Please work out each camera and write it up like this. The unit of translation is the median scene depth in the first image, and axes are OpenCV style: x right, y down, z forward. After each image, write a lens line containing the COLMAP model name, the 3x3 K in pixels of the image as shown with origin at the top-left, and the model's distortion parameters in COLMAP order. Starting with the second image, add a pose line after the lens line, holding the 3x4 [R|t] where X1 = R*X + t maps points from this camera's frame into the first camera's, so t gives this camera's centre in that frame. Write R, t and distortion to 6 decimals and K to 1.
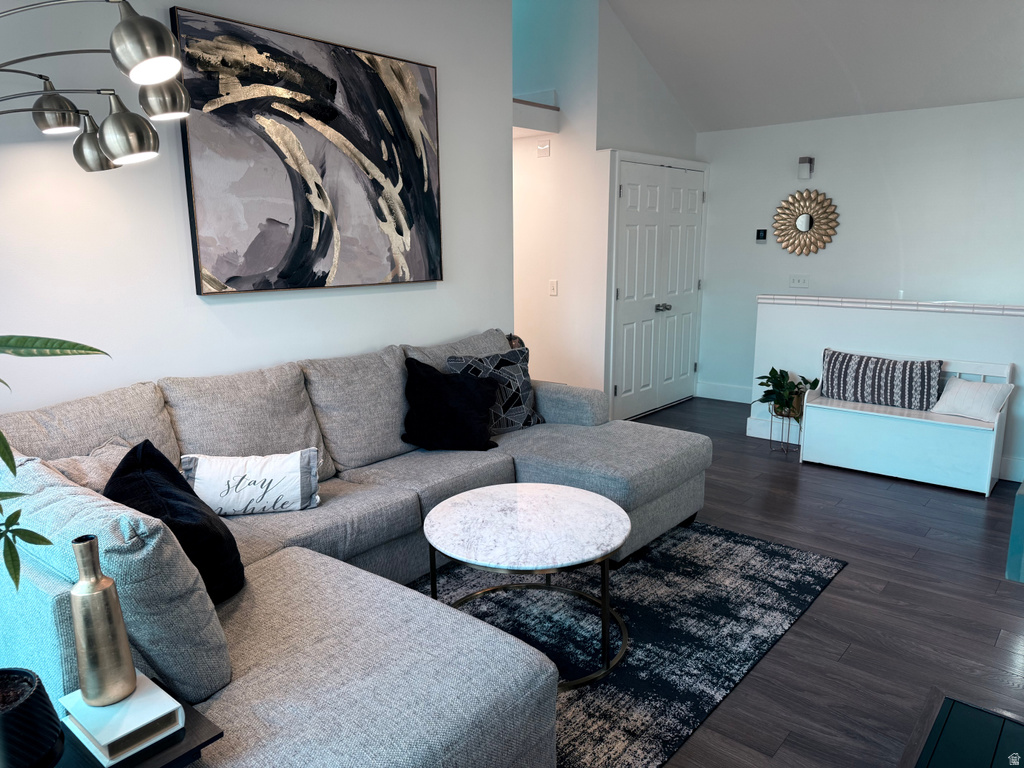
lens RADIAL K [[721.4, 0, 511.5], [0, 721.4, 382.8], [0, 0, 1]] dist [0.063473, -0.073632]
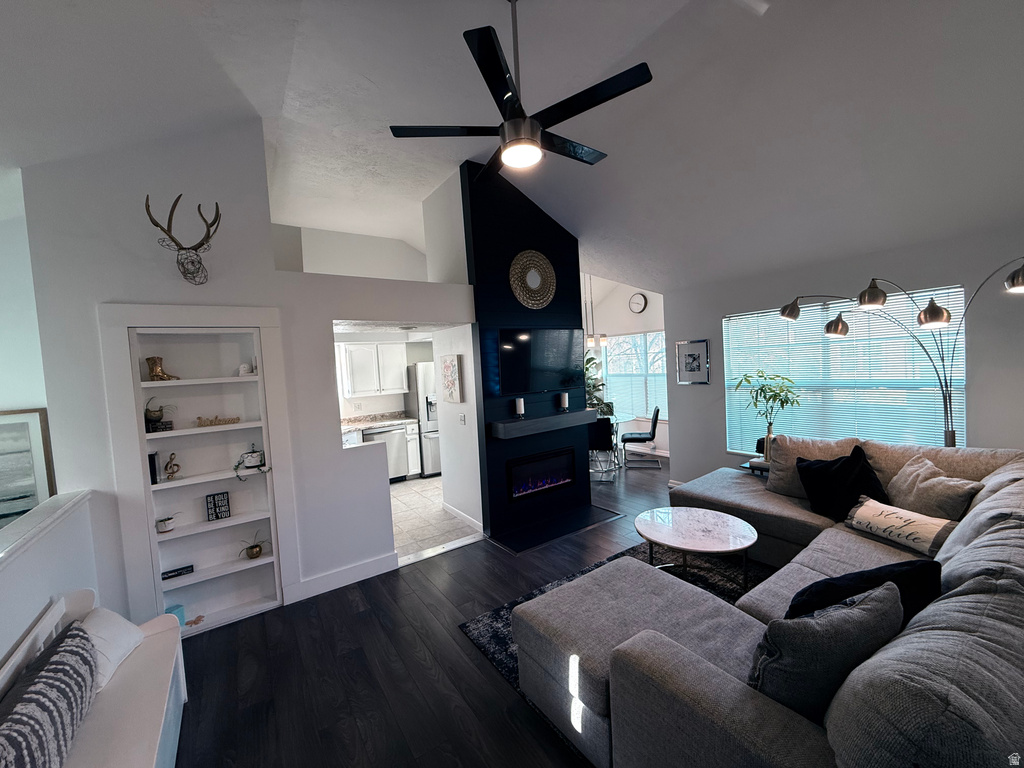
lens RADIAL K [[408.4, 0, 511.5], [0, 408.4, 383.6], [0, 0, 1]] dist [-0.003141, 0.001028]
pose [[-0.963863, 0.053320, 0.261007, 0.123360], [0.117000, 0.964942, 0.234944, -0.325077], [-0.239330, 0.256992, -0.936310, 1.407709]]
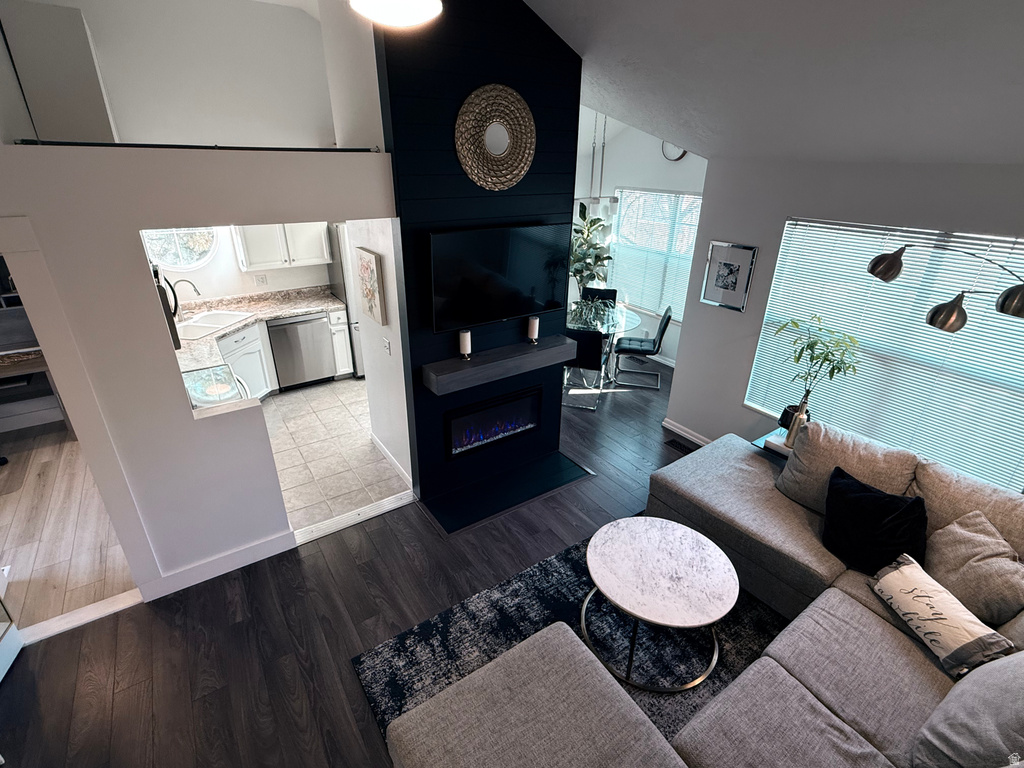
lens RADIAL K [[494.3, 0, 513.4], [0, 494.3, 382.4], [0, 0, 1]] dist [-0.001093, -0.000485]
pose [[-0.965462, -0.110925, 0.235753, 0.077452], [0.048069, 0.813477, 0.579607, -0.473624], [-0.256073, 0.570921, -0.780049, 1.146029]]
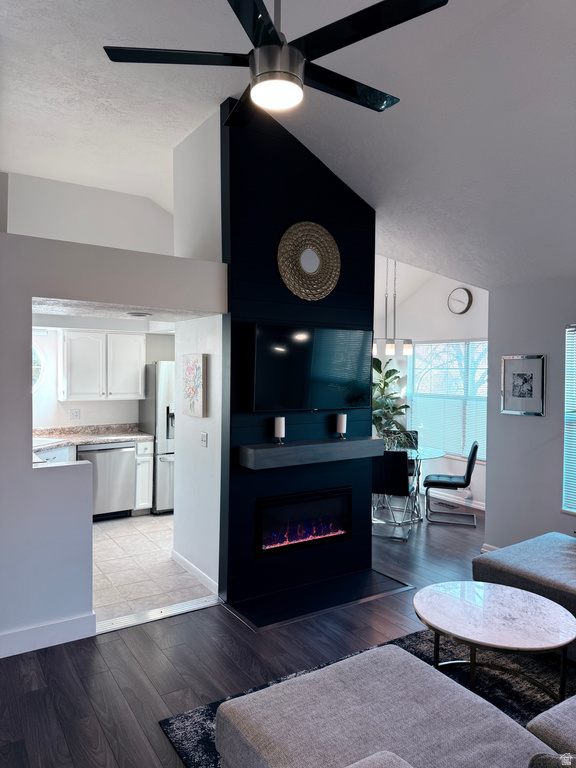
lens RADIAL K [[541.0, 0, 284.0], [0, 541.0, 382.2], [0, 0, 1]] dist [0.063473, -0.073632]
pose [[-0.957041, -0.004369, 0.289920, 0.068505], [0.058079, 0.976734, 0.206442, -0.320584], [-0.284076, 0.214411, -0.934520, 1.388872]]
